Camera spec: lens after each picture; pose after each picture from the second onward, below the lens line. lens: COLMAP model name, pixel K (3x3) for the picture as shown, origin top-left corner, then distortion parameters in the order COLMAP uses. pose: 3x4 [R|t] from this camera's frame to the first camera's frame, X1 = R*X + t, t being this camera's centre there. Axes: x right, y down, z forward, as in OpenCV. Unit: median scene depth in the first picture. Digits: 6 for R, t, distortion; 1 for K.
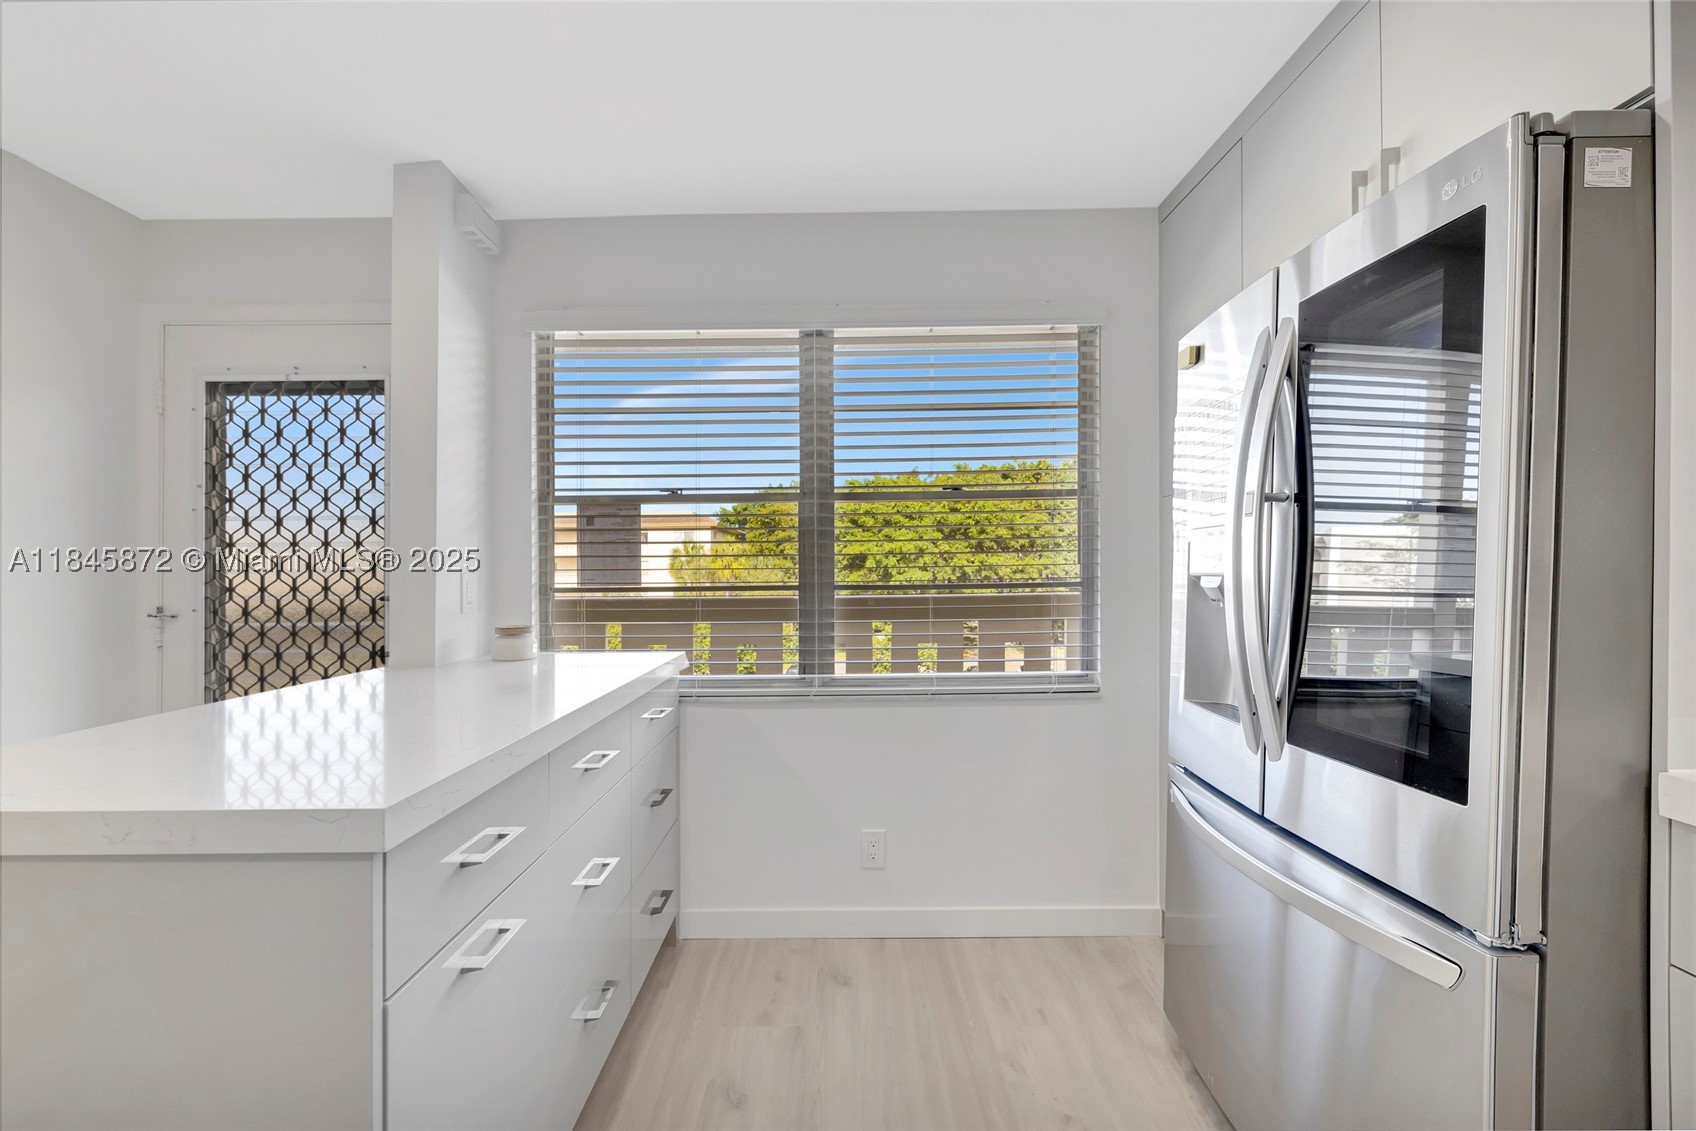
lens RADIAL K [[716.4, 0, 826.8], [0, 716.4, 568.4], [0, 0, 1]] dist [0.002190, 0.000514]
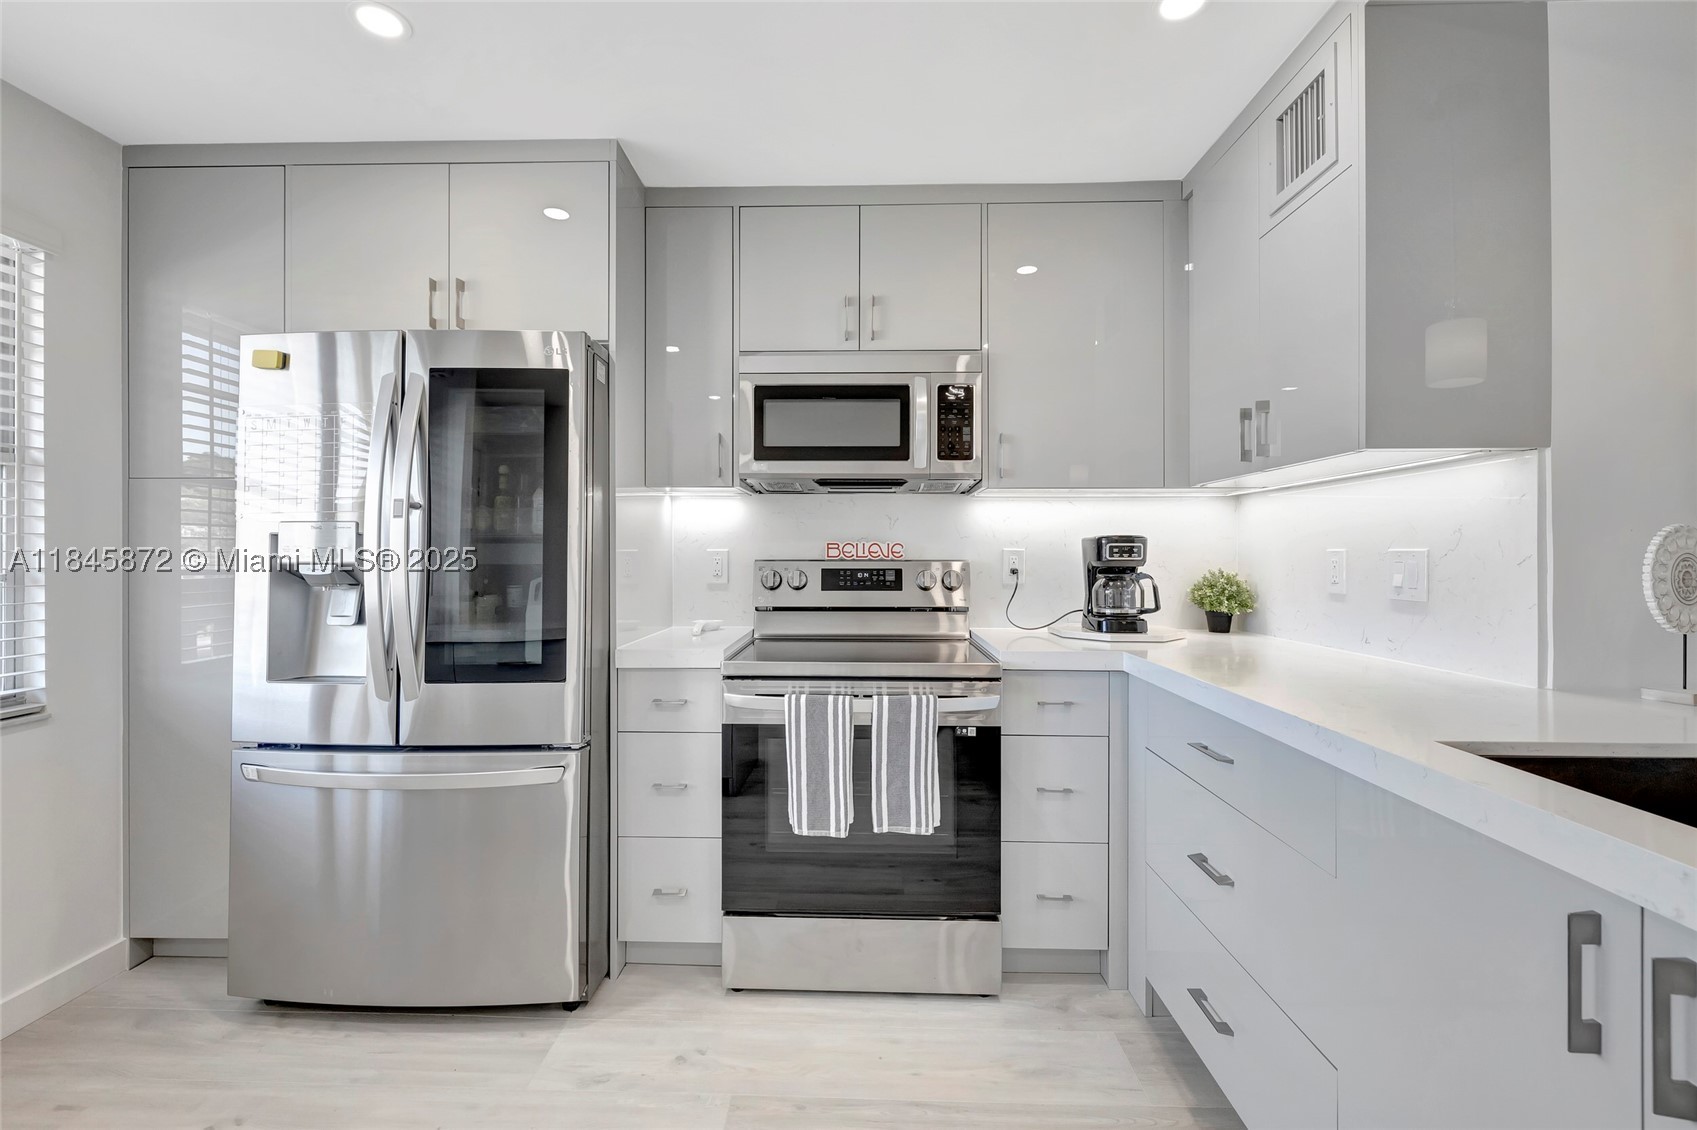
lens RADIAL K [[716.8, 0, 845.8], [0, 716.8, 553.8], [0, 0, 1]] dist [0.002190, 0.000514]
pose [[0.018467, 0.003353, 0.999824, -0.407888], [-0.005032, 0.999982, -0.003261, -0.003911], [-0.999817, -0.004971, 0.018484, 0.089037]]
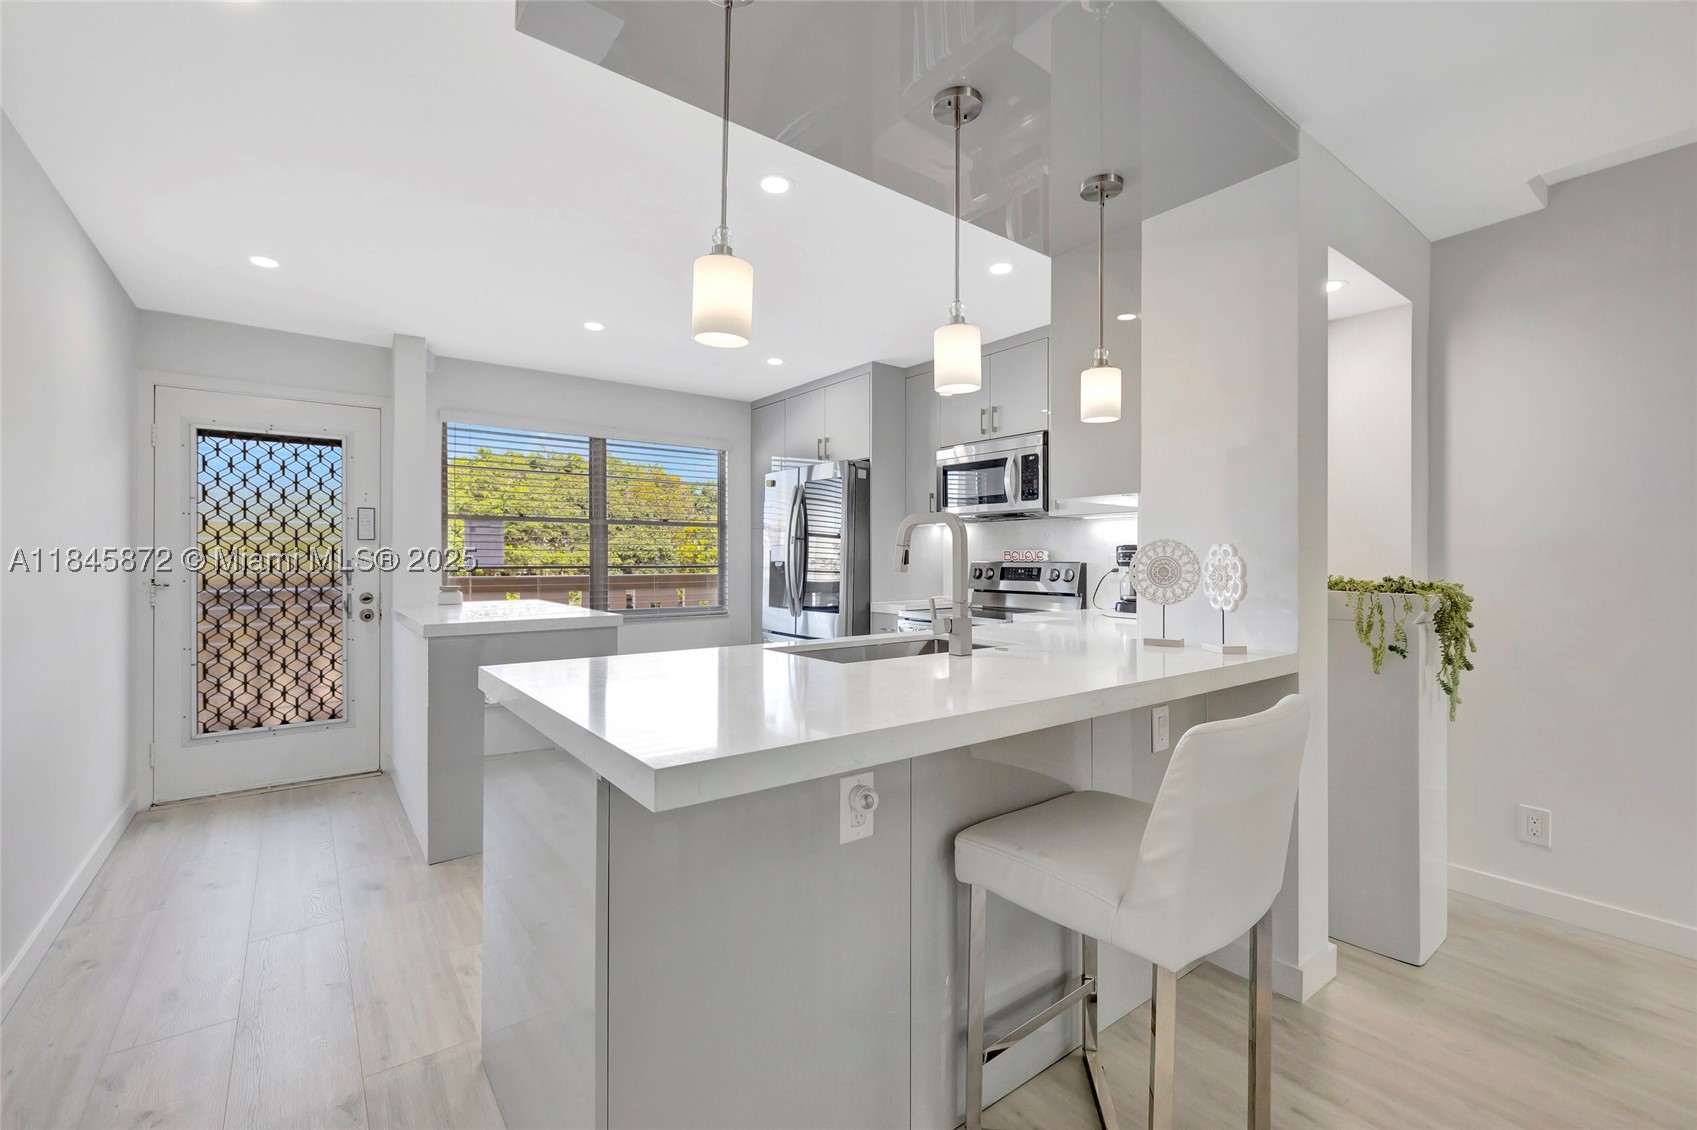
lens RADIAL K [[716.8, 0, 847.3], [0, 716.8, 568.2], [0, 0, 1]] dist [0.002190, 0.000514]
pose [[0.780988, 0.002480, 0.624541, -0.739166], [-0.009055, 0.999932, 0.007353, 0.008718], [-0.624480, -0.011398, 0.780957, -1.008452]]
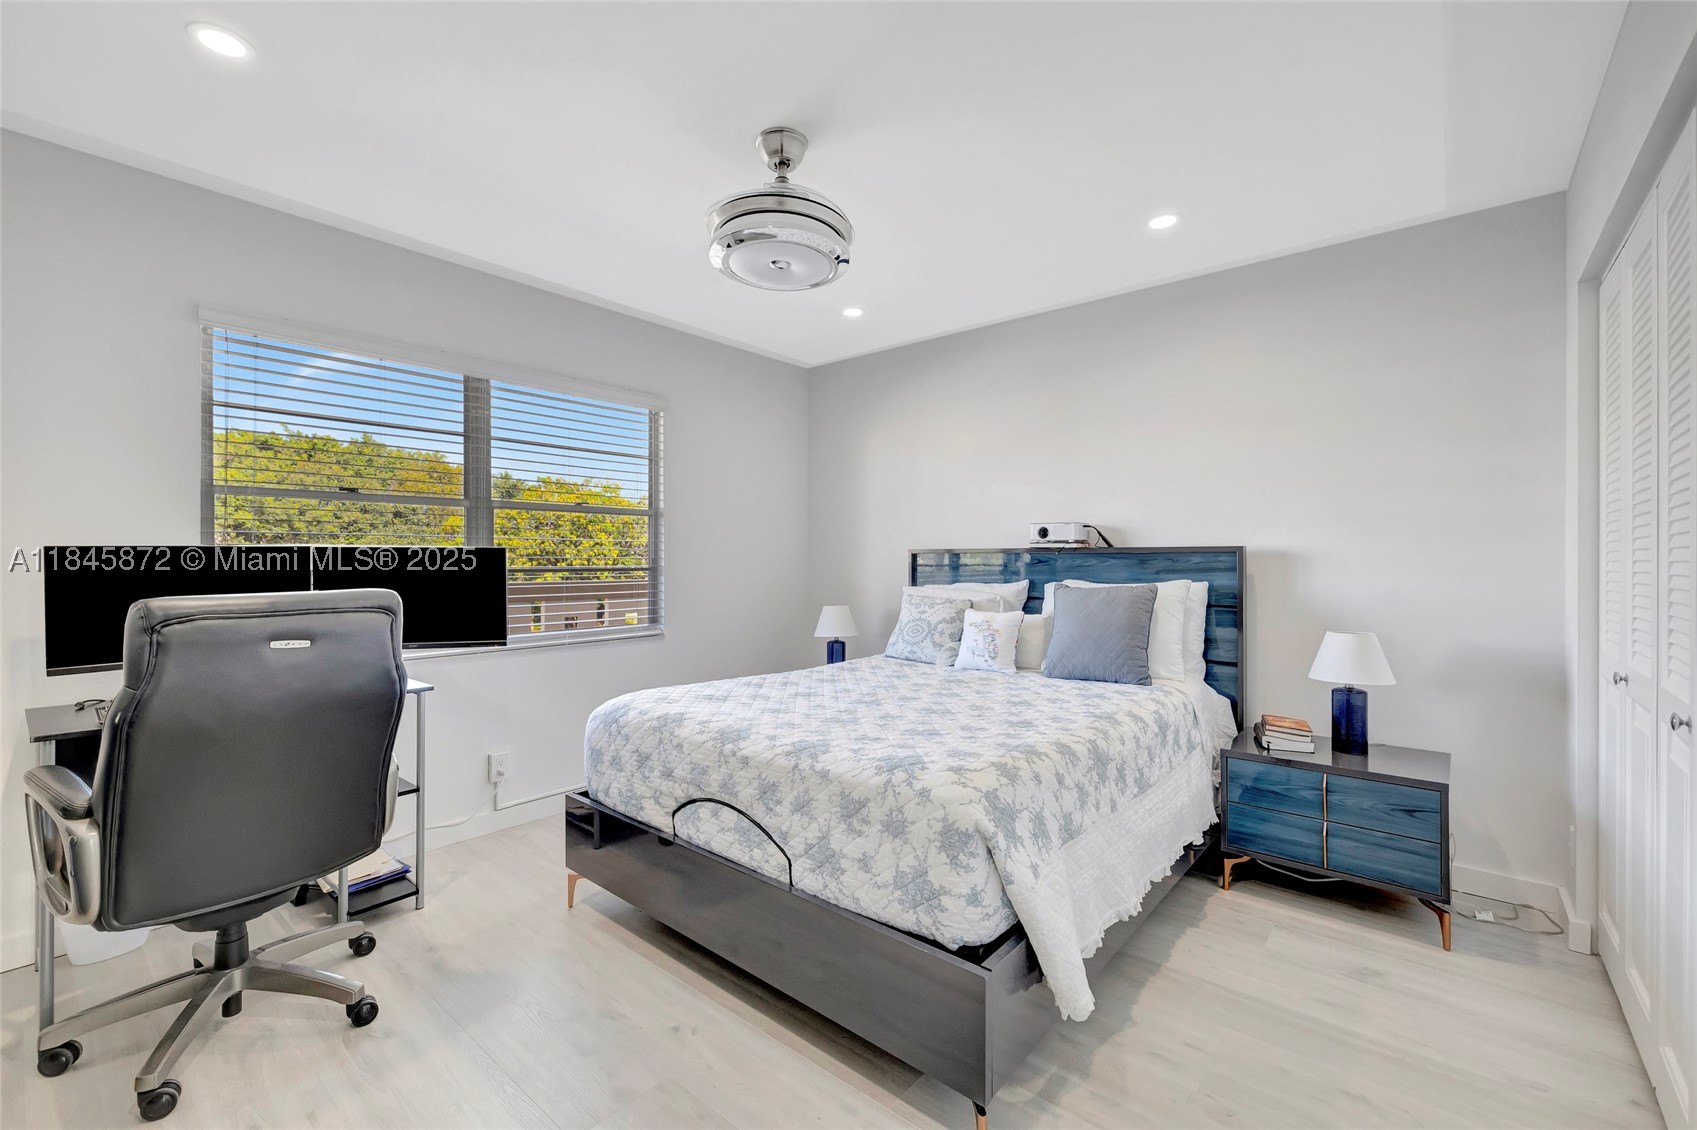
lens RADIAL K [[716.8, 0, 841.9], [0, 716.8, 568.5], [0, 0, 1]] dist [0.002190, 0.000514]
pose [[0.634607, 0.002758, 0.772830, -0.627915], [-0.004093, 0.999992, -0.000207, 0.017153], [-0.772824, -0.003031, 0.634613, -0.361822]]
